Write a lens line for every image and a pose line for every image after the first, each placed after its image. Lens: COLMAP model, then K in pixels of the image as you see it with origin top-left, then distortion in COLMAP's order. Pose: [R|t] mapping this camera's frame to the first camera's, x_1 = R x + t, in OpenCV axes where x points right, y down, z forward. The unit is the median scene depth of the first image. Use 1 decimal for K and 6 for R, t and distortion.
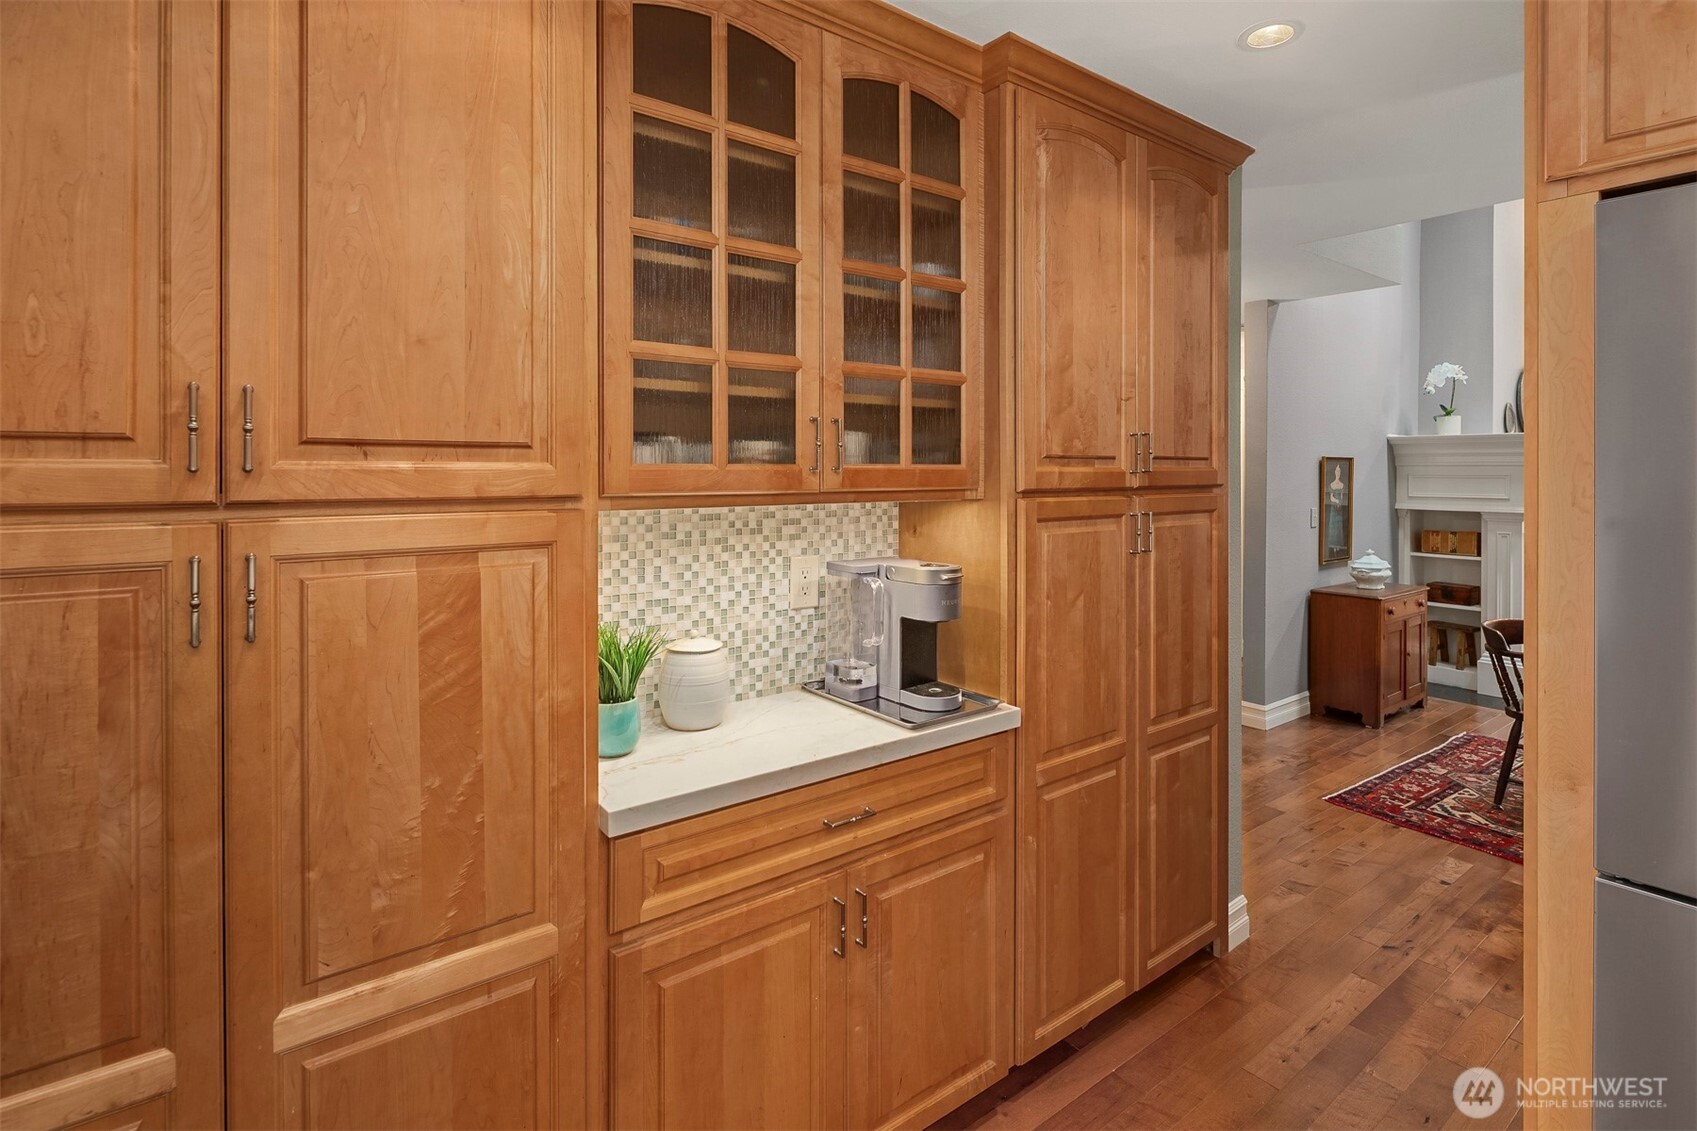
lens RADIAL K [[838.6, 0, 846.7], [0, 838.6, 460.8], [0, 0, 1]] dist [0.003616, -0.001965]
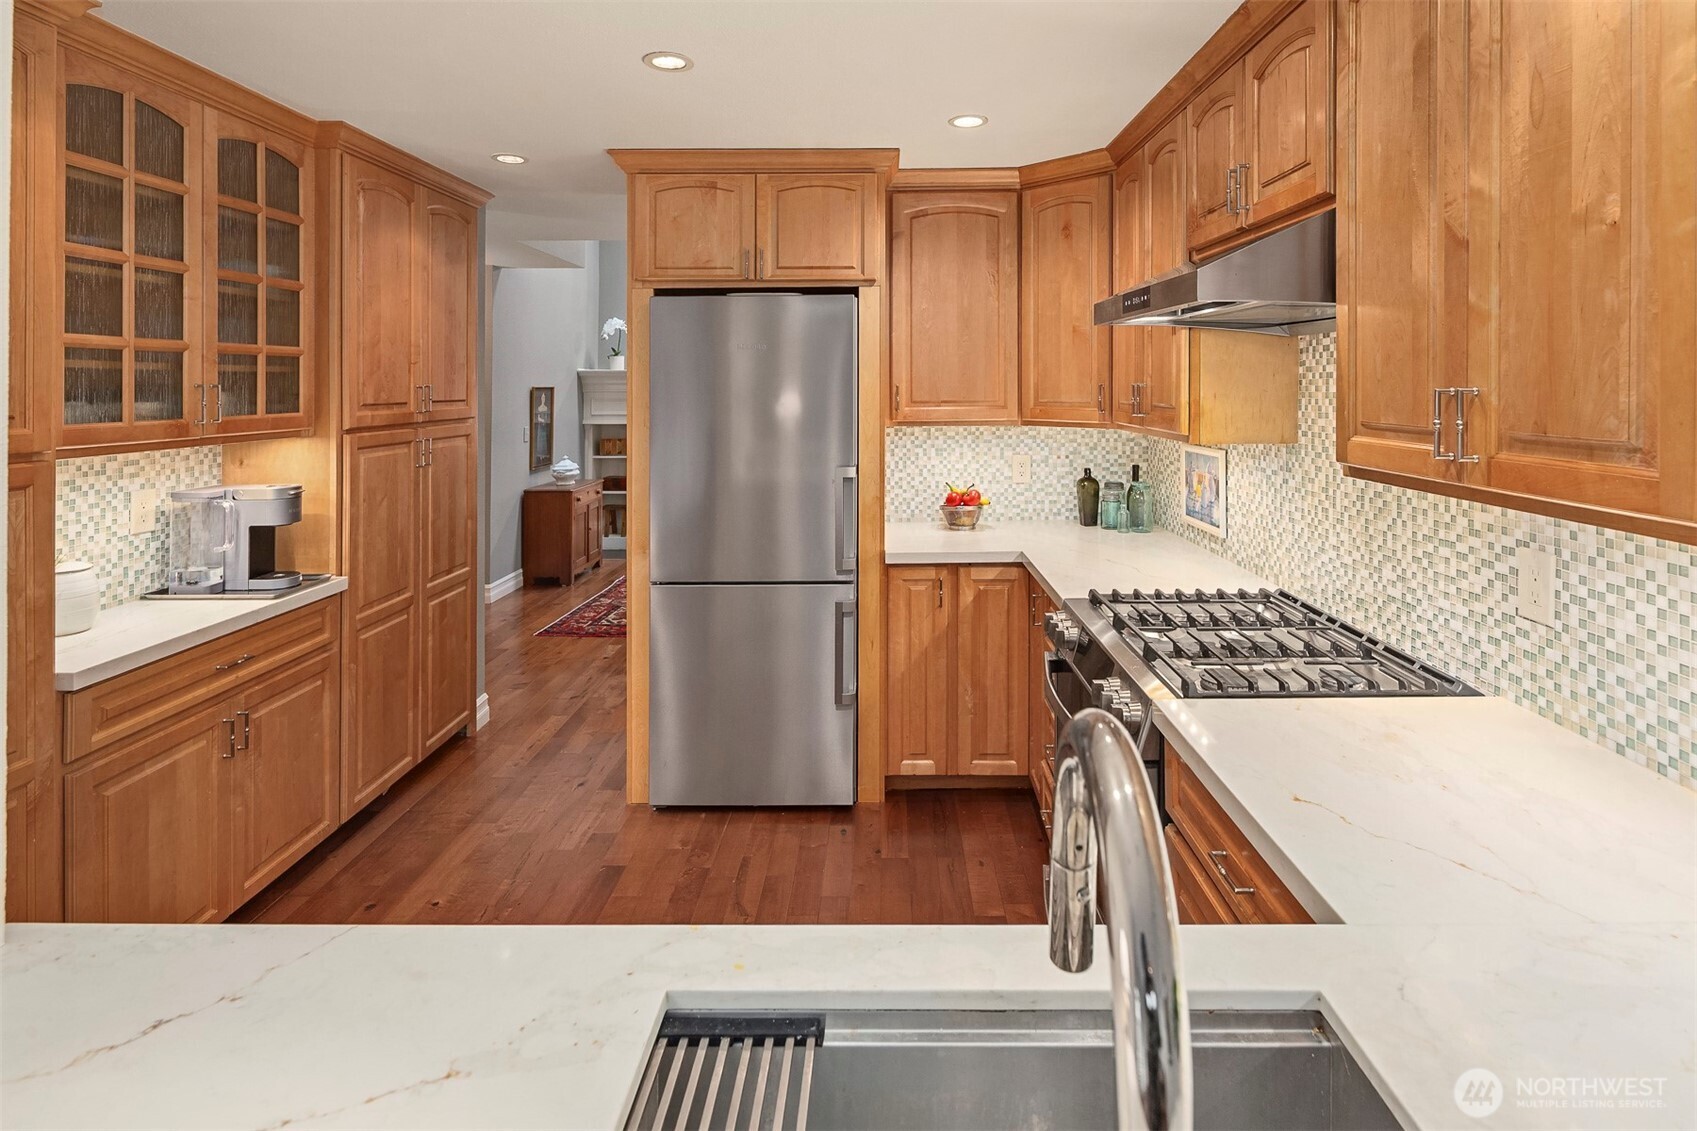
lens RADIAL K [[830.3, 0, 871.3], [0, 830.3, 383.0], [0, 0, 1]] dist [0.000591, -0.000847]
pose [[0.615153, -0.001470, 0.788407, -0.358046], [-0.003043, 0.999986, 0.004239, -0.051879], [-0.788402, -0.005007, 0.615140, -0.591061]]
